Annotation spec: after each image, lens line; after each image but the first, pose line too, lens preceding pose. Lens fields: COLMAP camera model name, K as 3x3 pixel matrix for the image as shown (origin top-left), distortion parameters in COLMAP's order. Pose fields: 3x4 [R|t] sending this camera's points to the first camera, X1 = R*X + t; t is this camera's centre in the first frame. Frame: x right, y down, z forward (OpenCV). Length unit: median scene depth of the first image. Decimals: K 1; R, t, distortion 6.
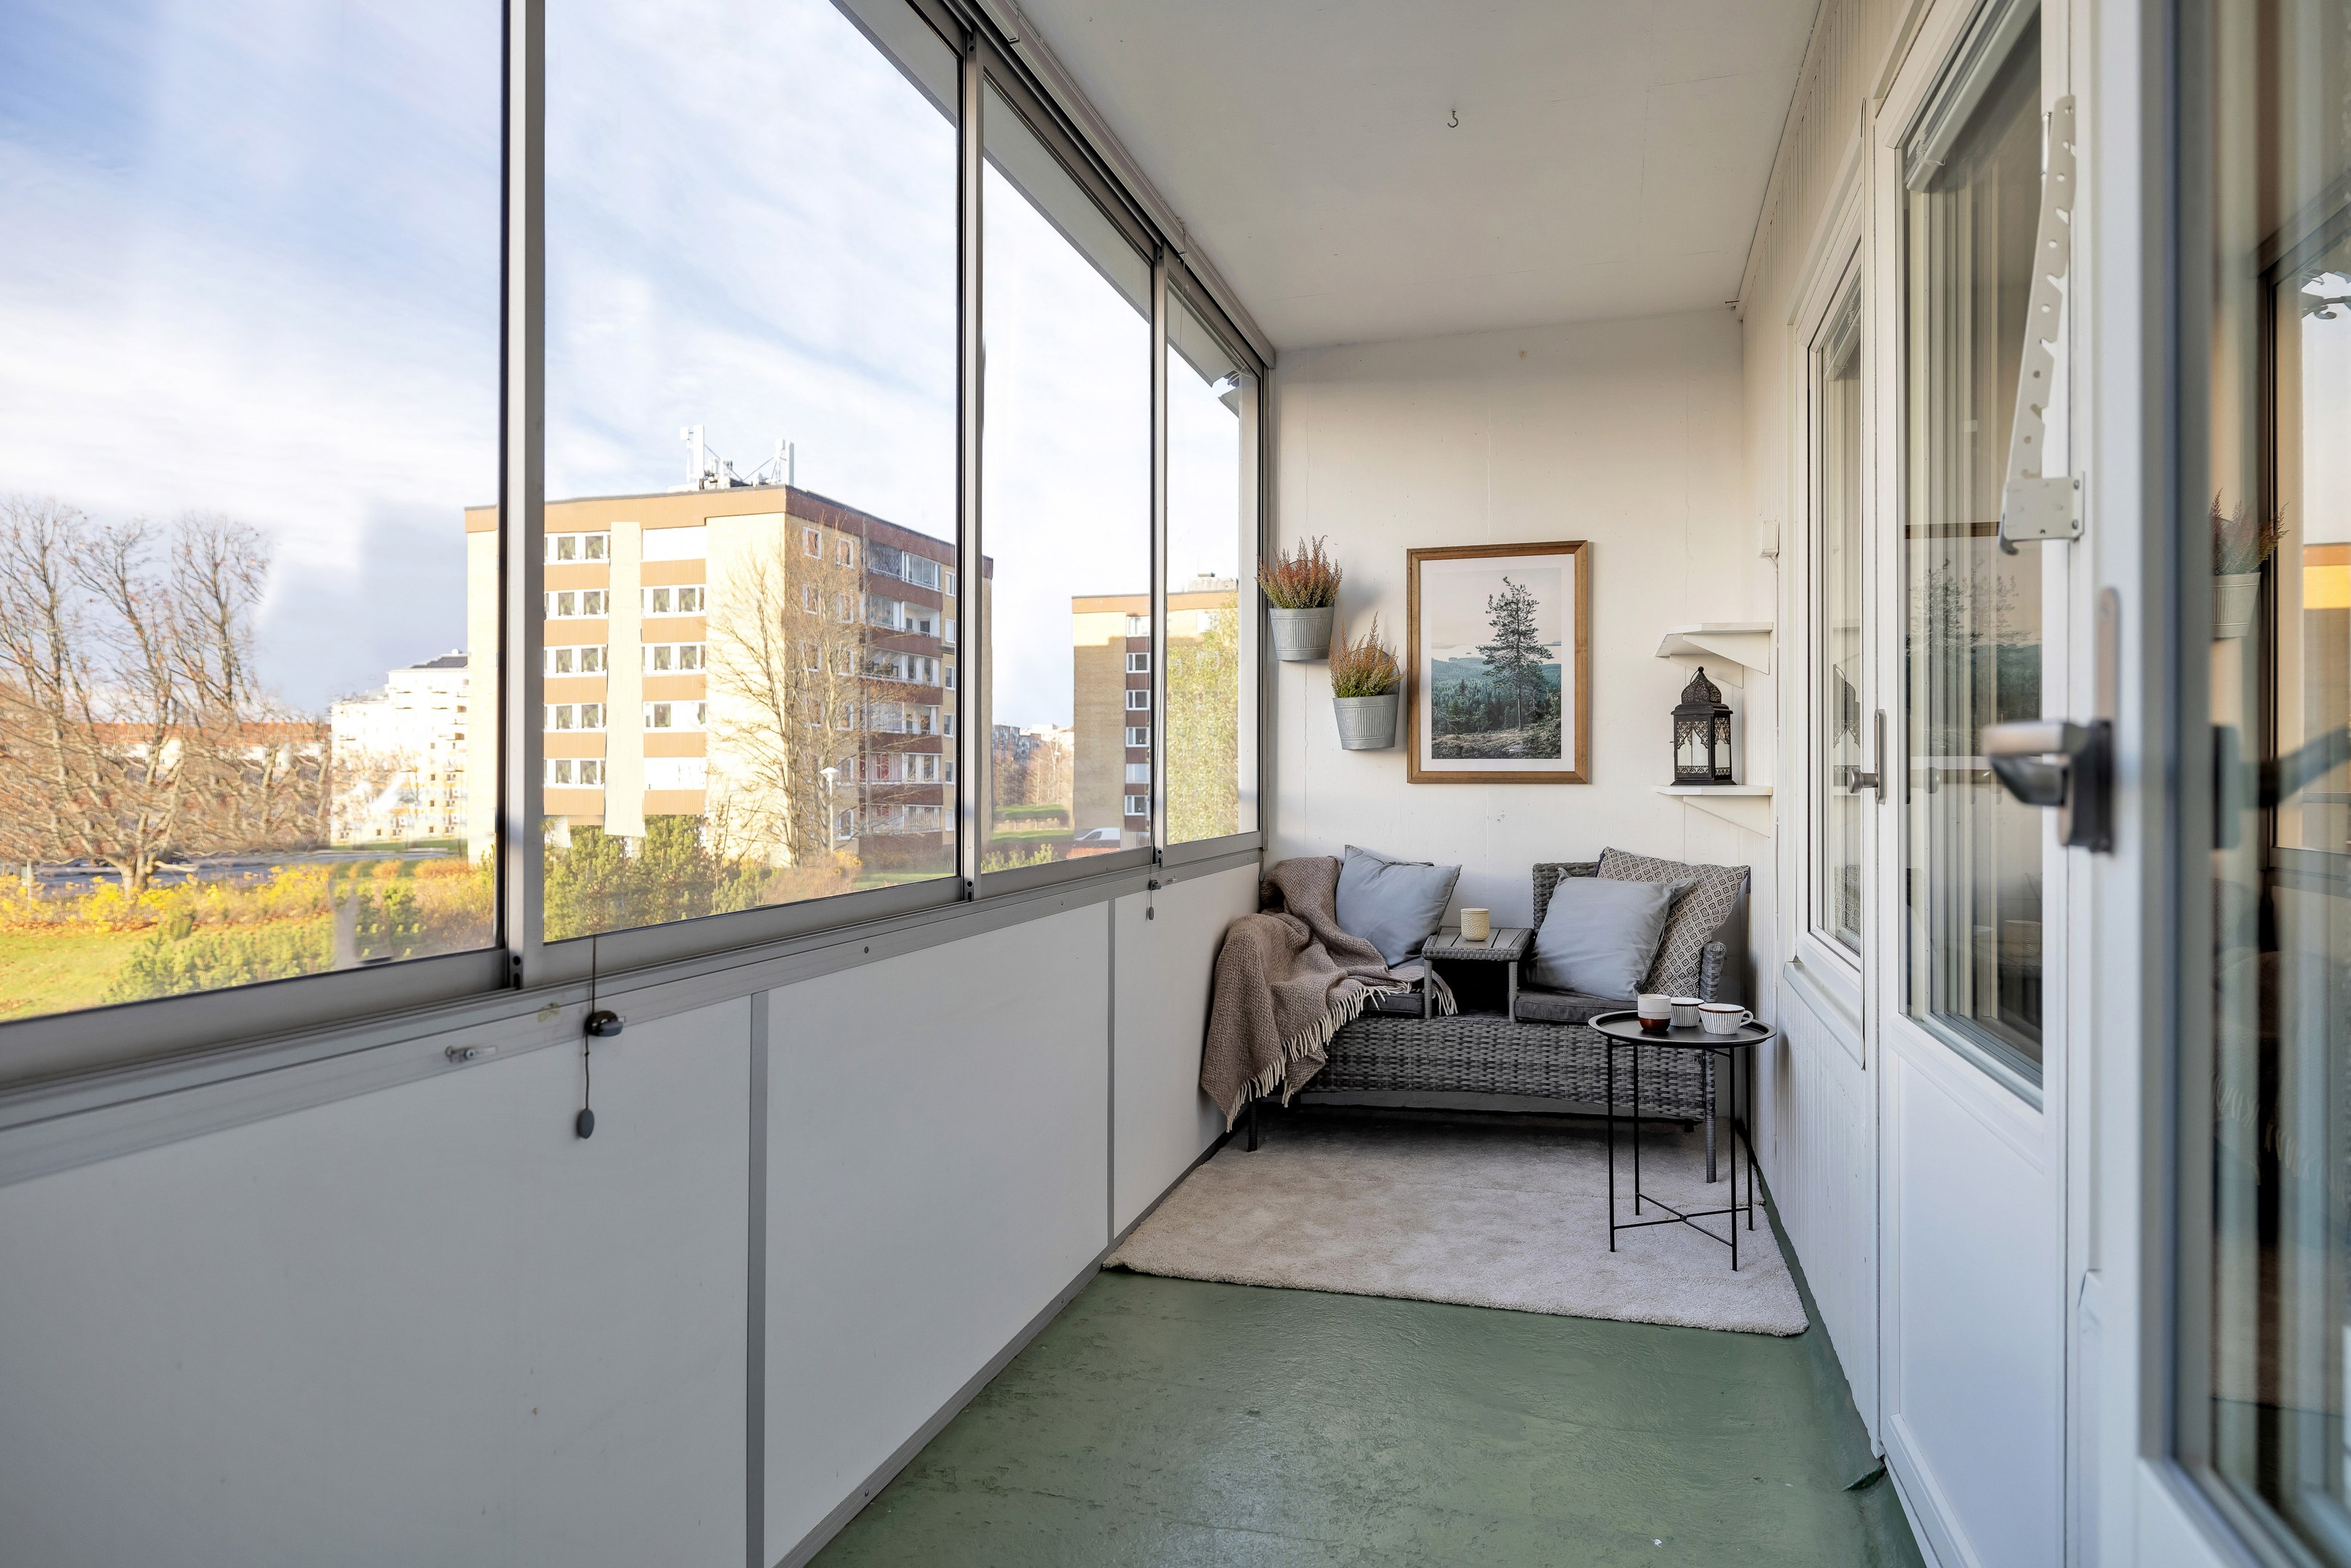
lens RADIAL K [[1361.5, 0, 1179.0], [0, 1361.5, 778.2], [0, 0, 1]] dist [-0.003265, 0.000291]
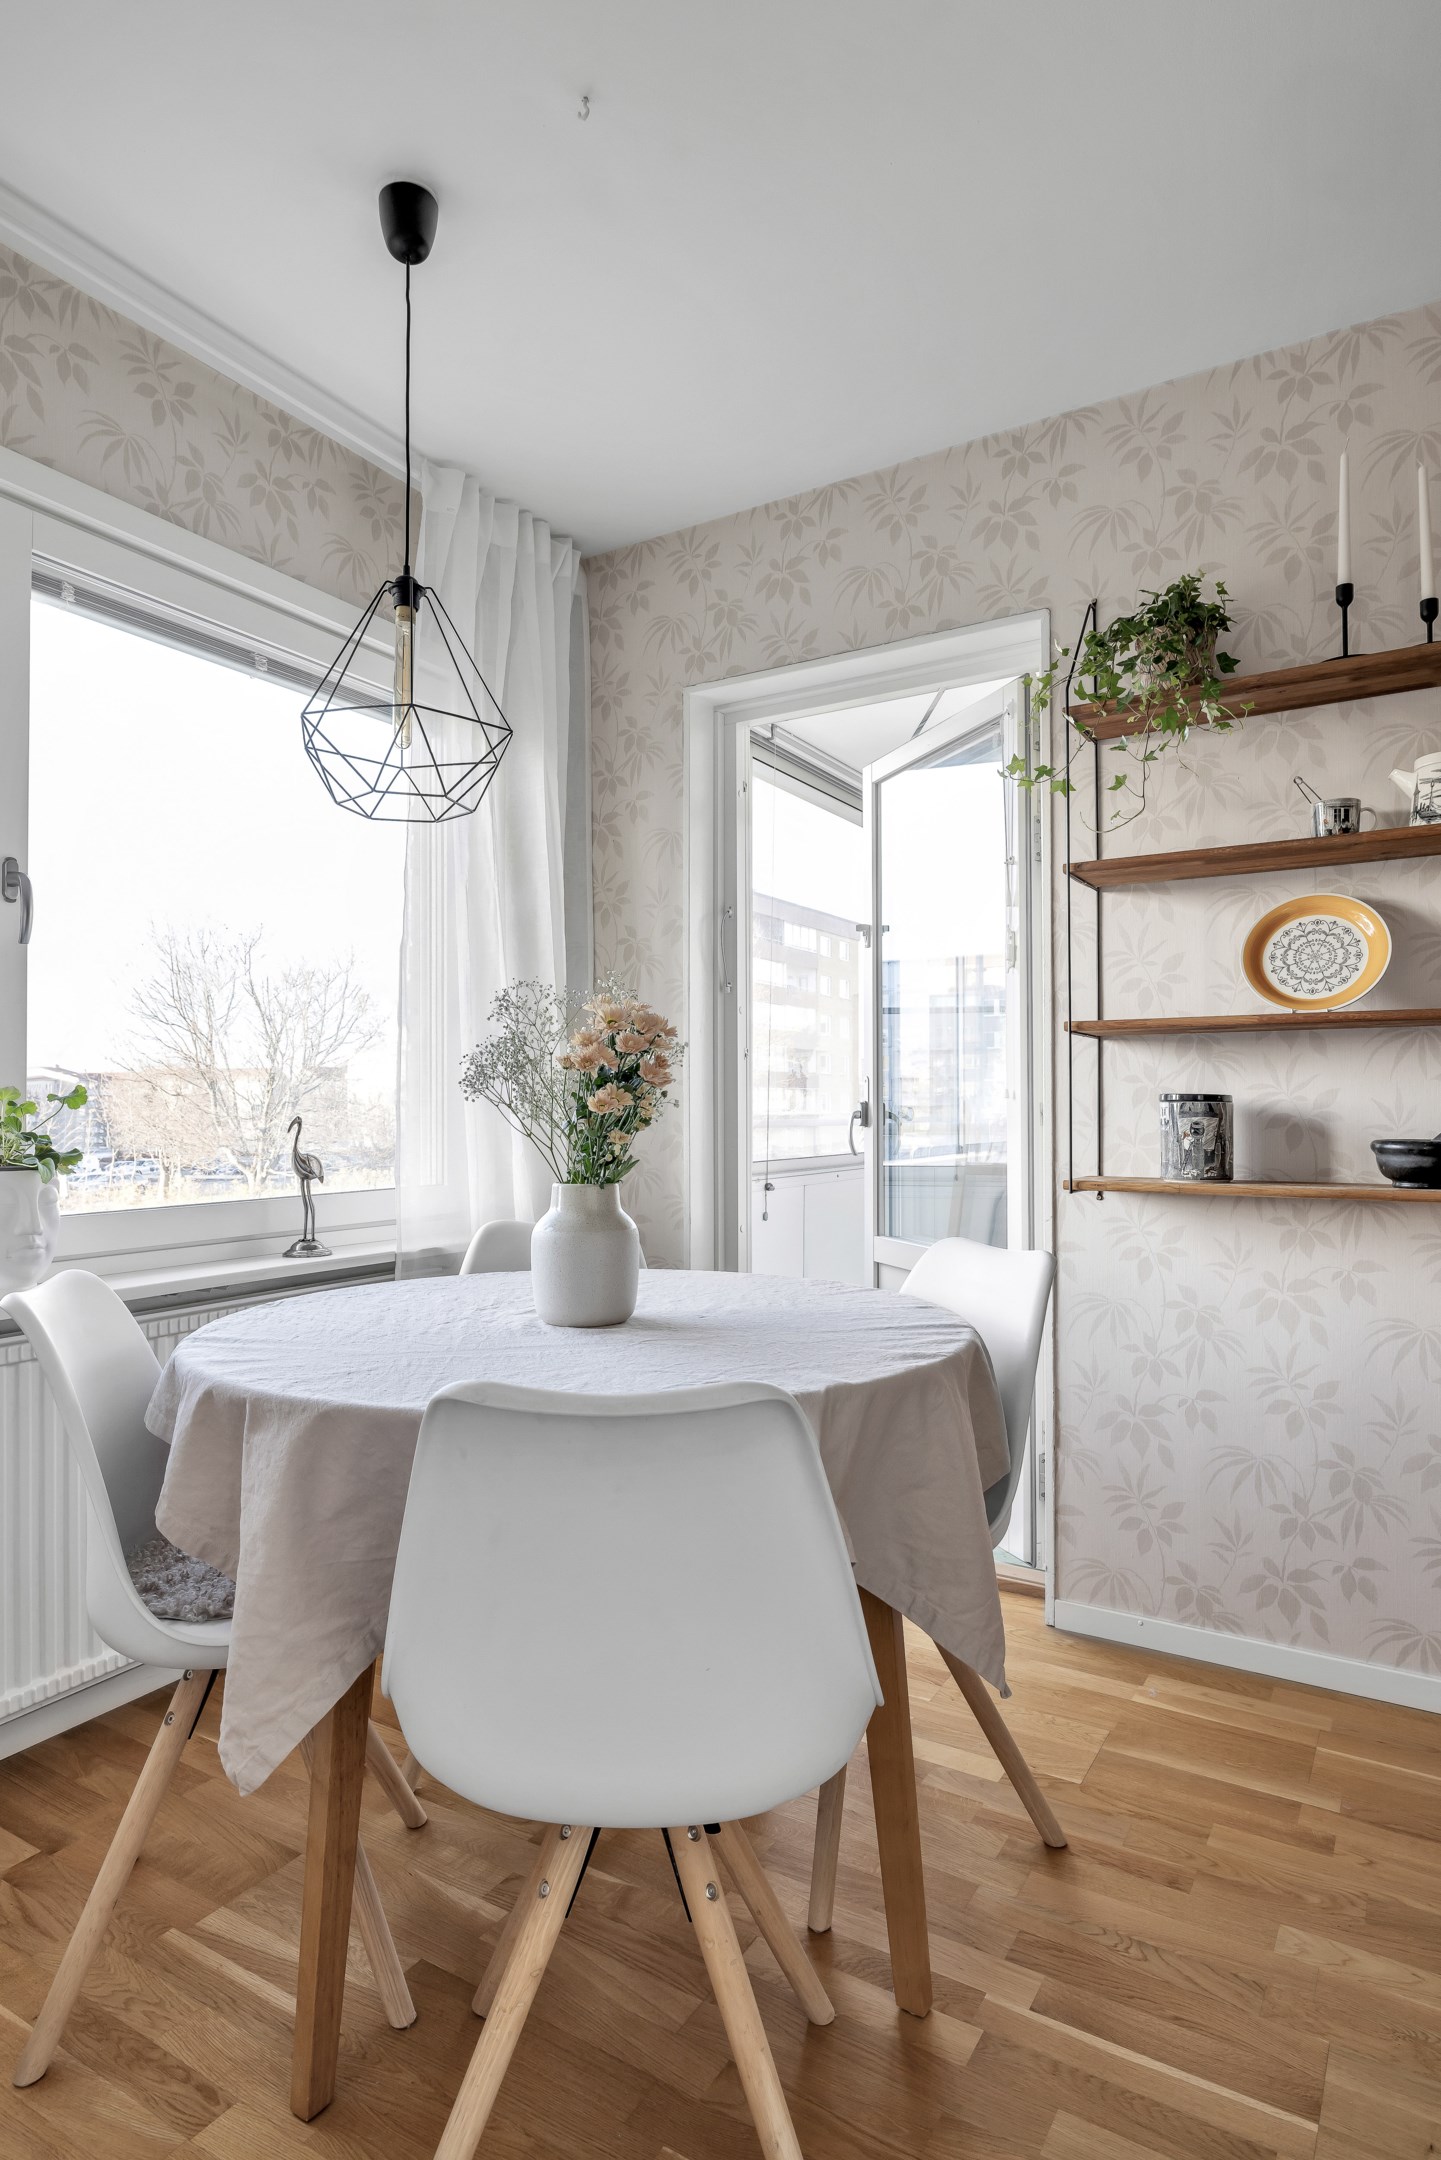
lens RADIAL K [[1188.1, 0, 740.1], [0, 1188.1, 1081.5], [0, 0, 1]] dist [-0.000138, -0.000486]
pose [[0.972303, -0.007322, -0.233609, 0.075599], [0.001972, 0.999731, -0.023125, -0.003484], [0.233716, 0.022024, 0.972056, -0.763022]]
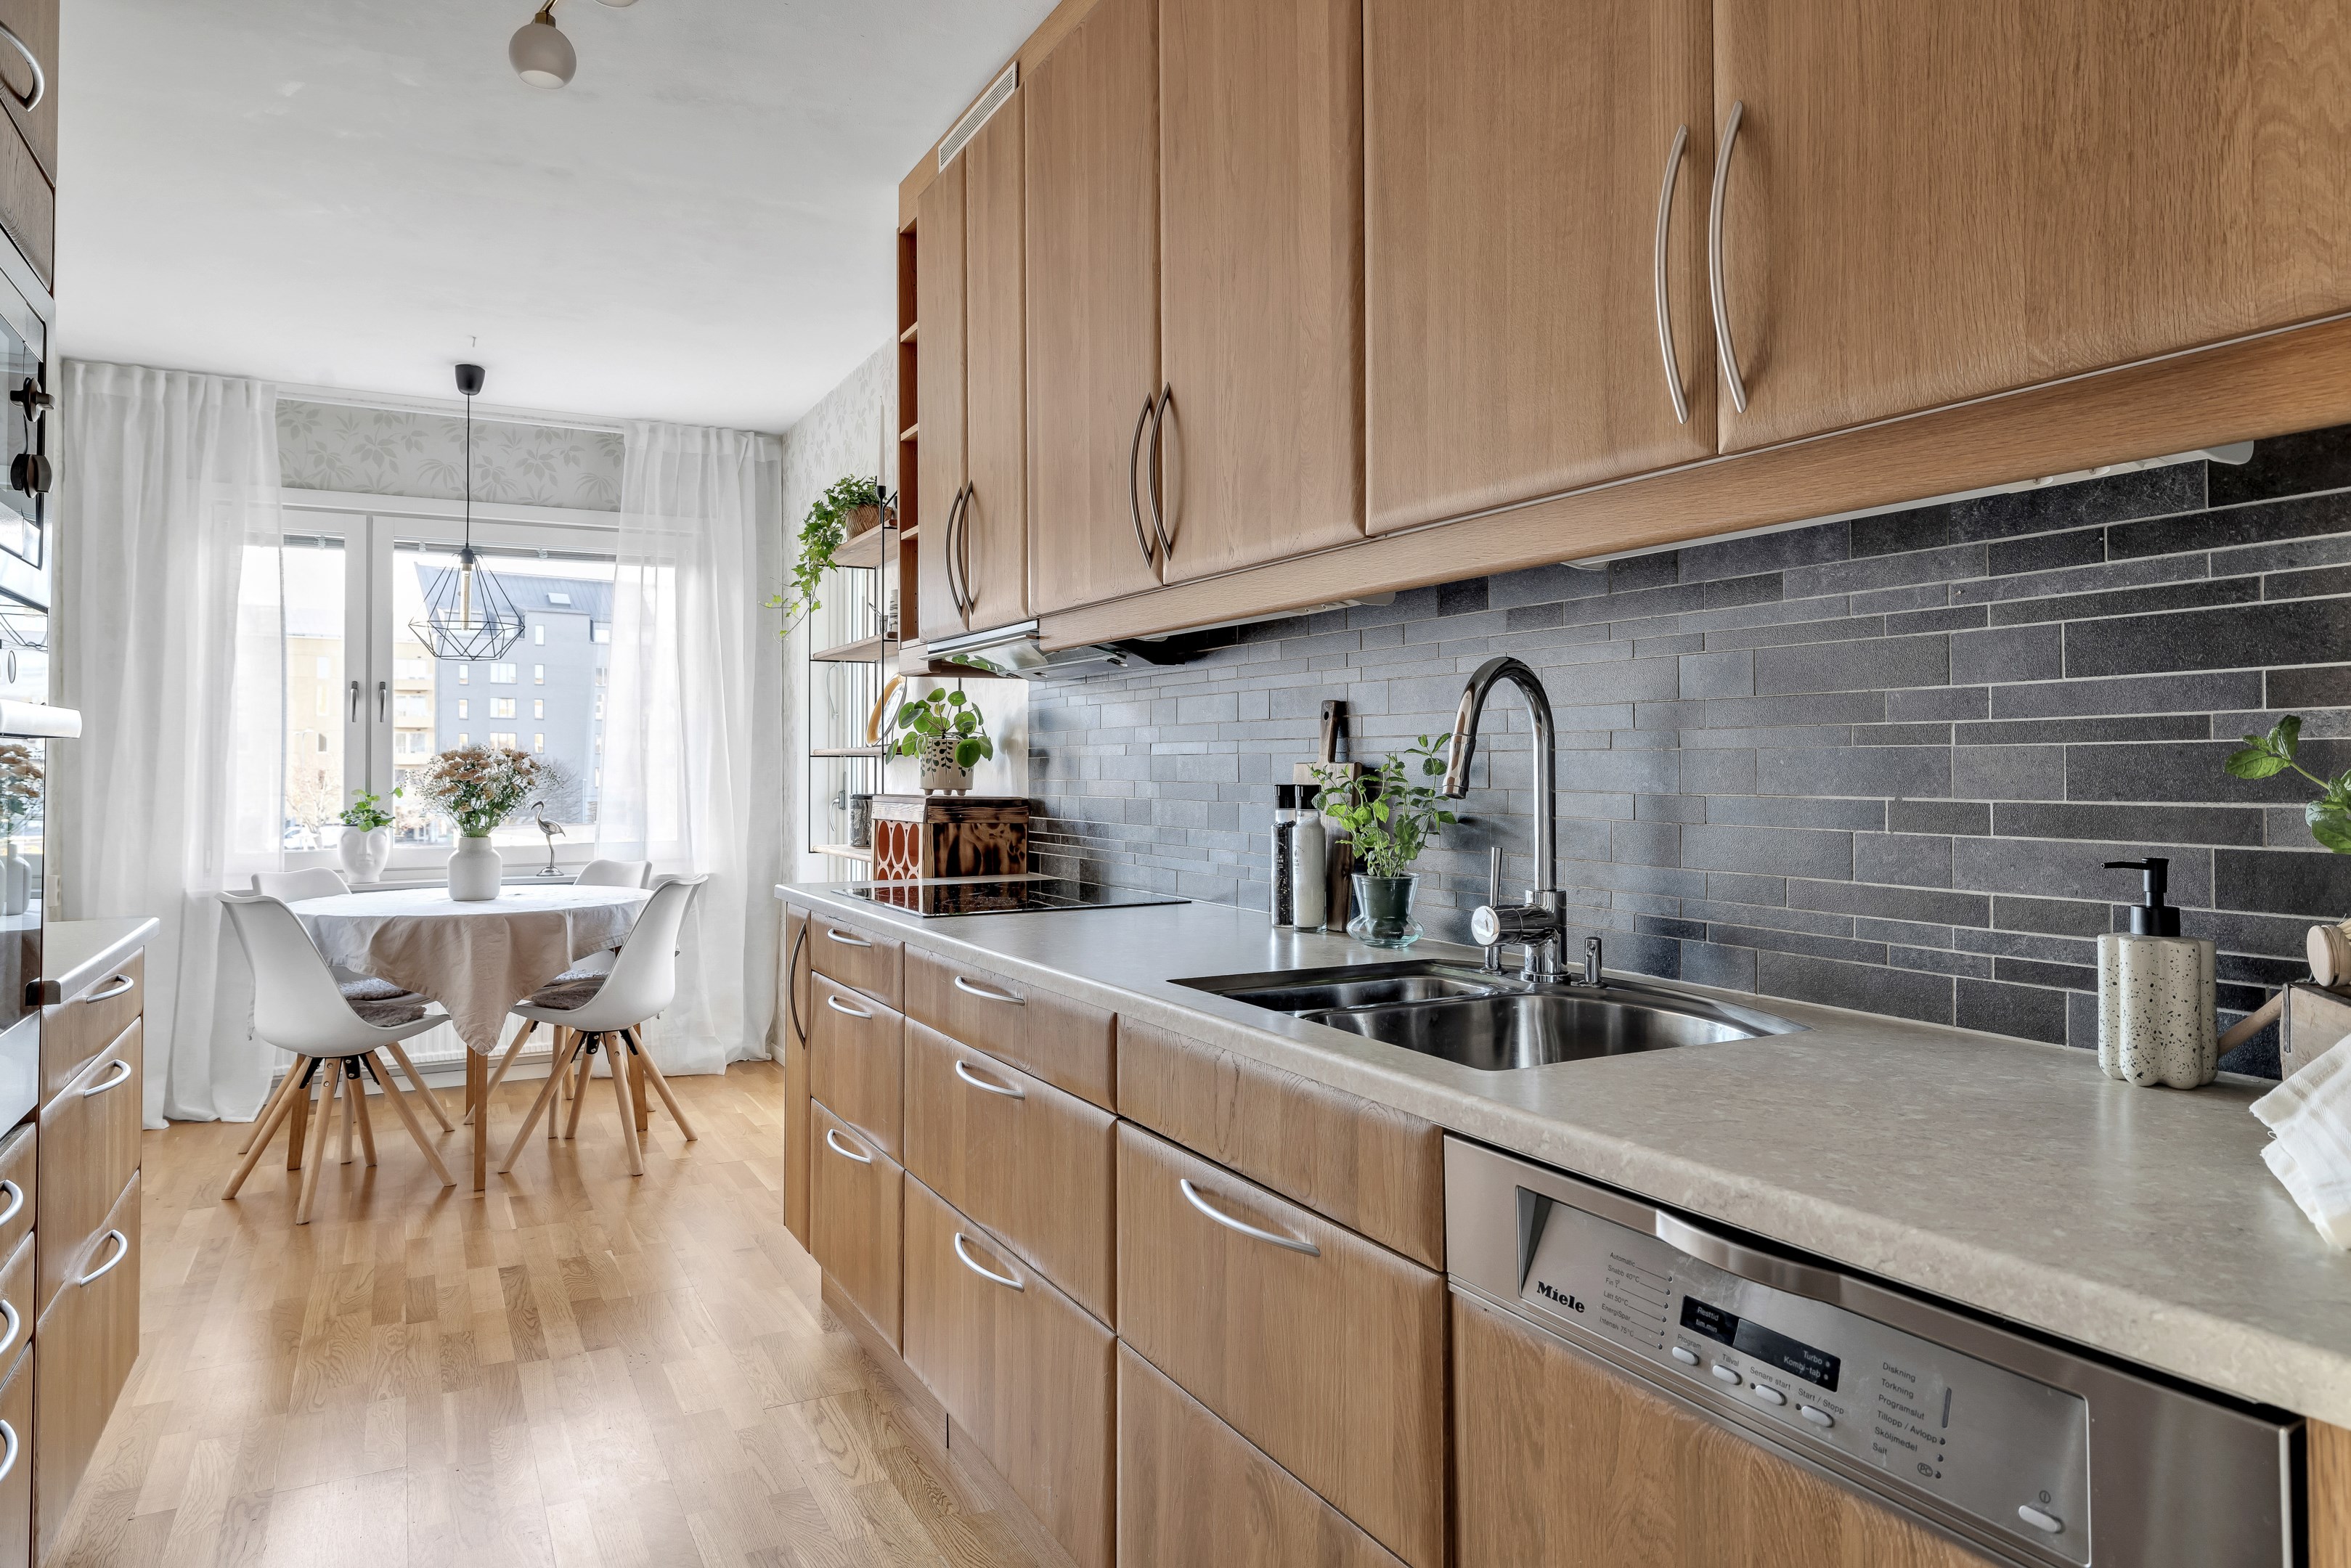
lens RADIAL K [[1361.5, 0, 1141.2], [0, 1361.5, 741.6], [0, 0, 1]] dist [-0.003265, 0.000291]
pose [[0.723756, -0.015918, -0.689872, 1.060655], [0.001520, 0.999768, -0.021474, -0.029207], [0.690054, 0.014494, 0.723612, -0.770489]]
